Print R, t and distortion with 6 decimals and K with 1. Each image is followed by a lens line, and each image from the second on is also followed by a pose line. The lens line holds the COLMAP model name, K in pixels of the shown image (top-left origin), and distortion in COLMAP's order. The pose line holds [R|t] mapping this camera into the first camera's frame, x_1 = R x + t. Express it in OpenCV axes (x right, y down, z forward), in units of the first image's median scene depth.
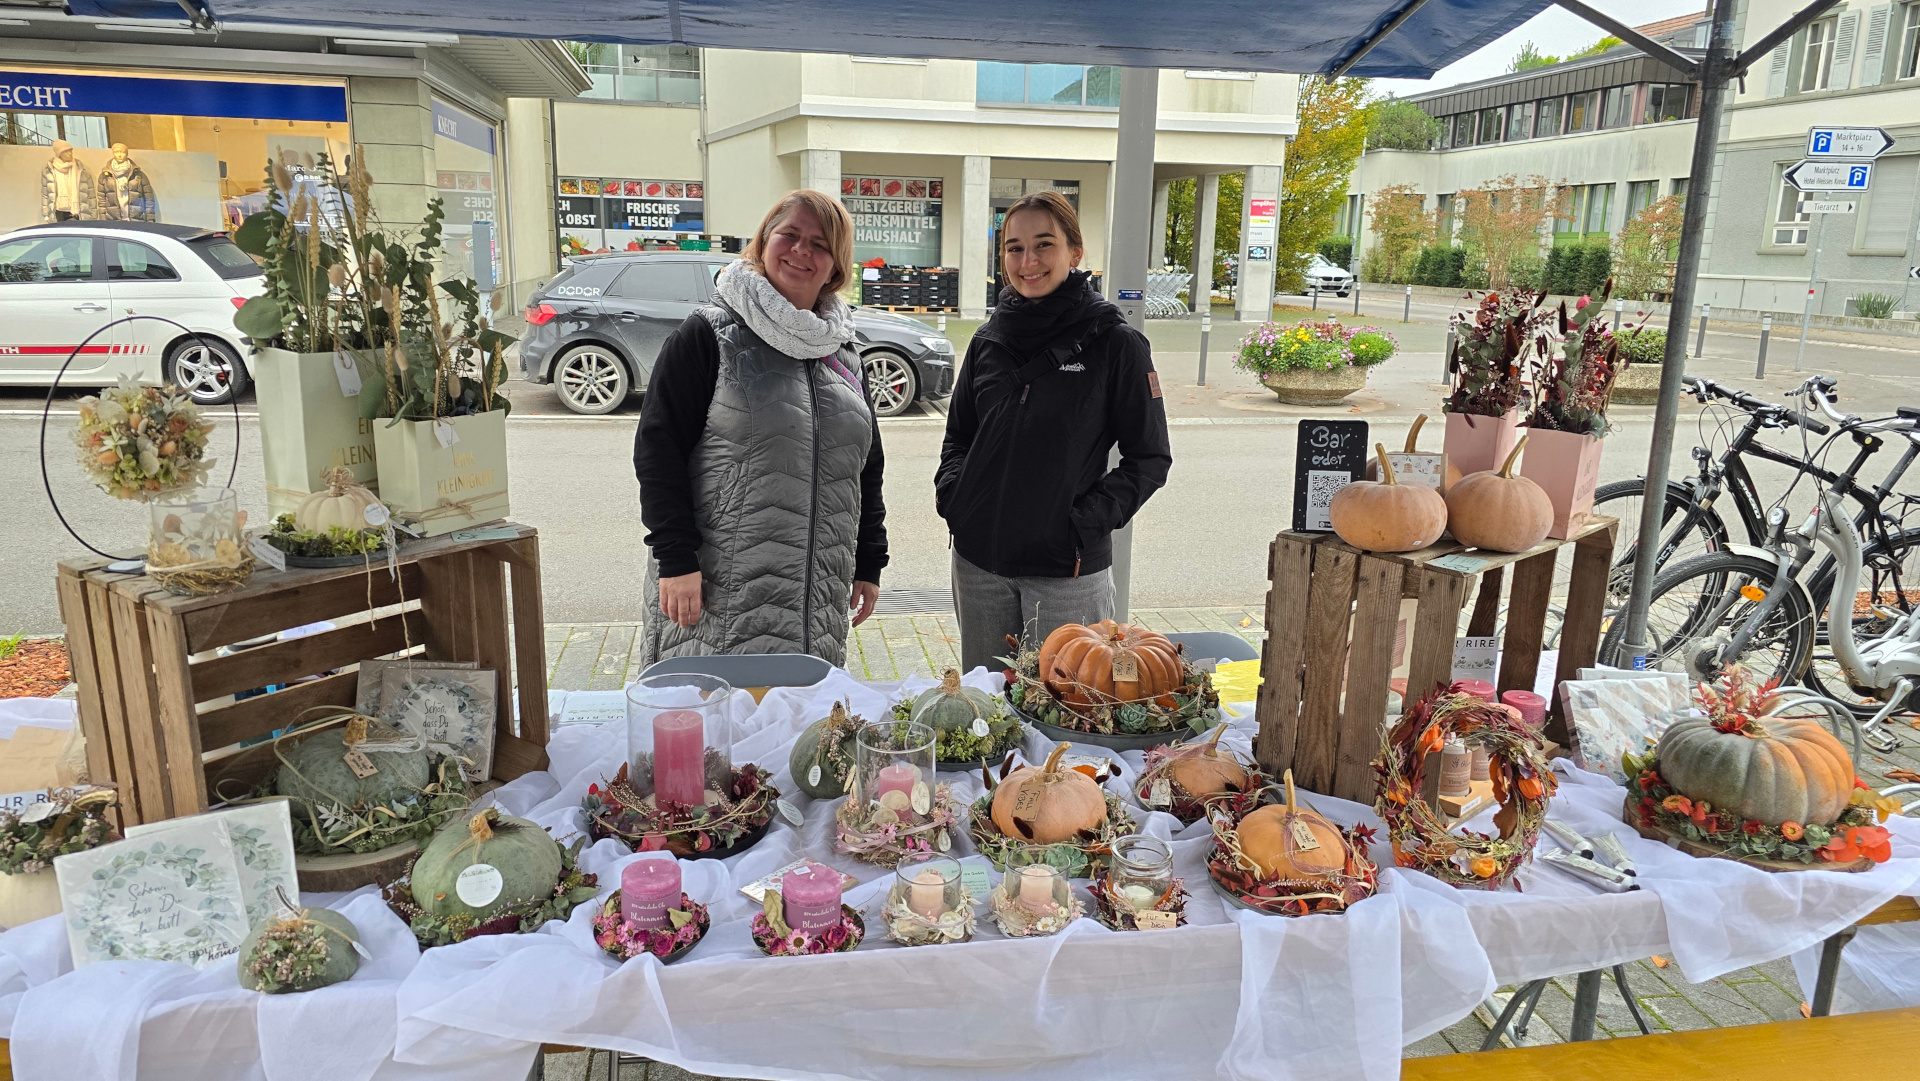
lens RADIAL K [[1306.2, 0, 966.1], [0, 1306.2, 540.1], [0, 0, 1]] dist [0.066504, -0.064343]
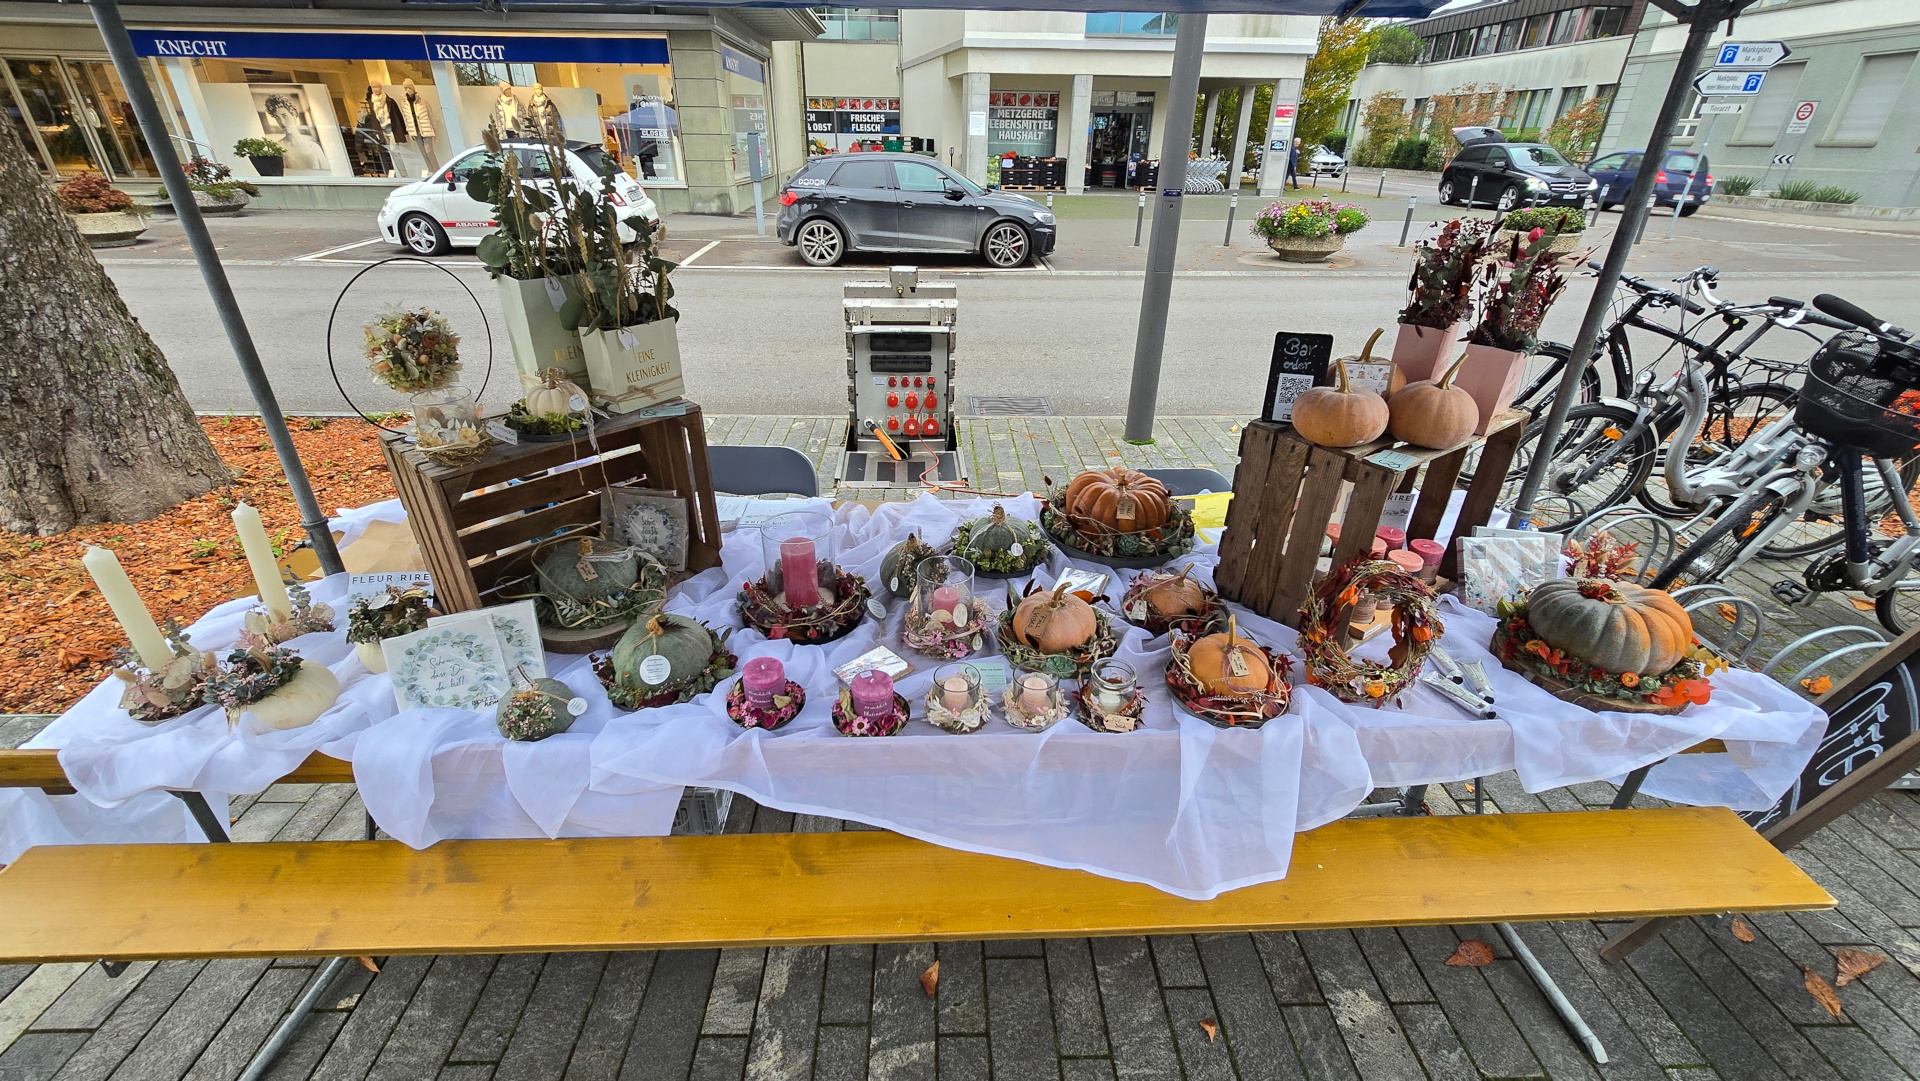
lens RADIAL K [[791.8, 0, 951.8], [0, 791.8, 542.5], [0, 0, 1]] dist [-0.001662, -0.000726]
pose [[0.990181, 0.052911, -0.129390, 0.051958], [-0.019288, 0.968458, 0.248427, -0.074806], [0.138453, -0.243493, 0.959970, 0.171461]]
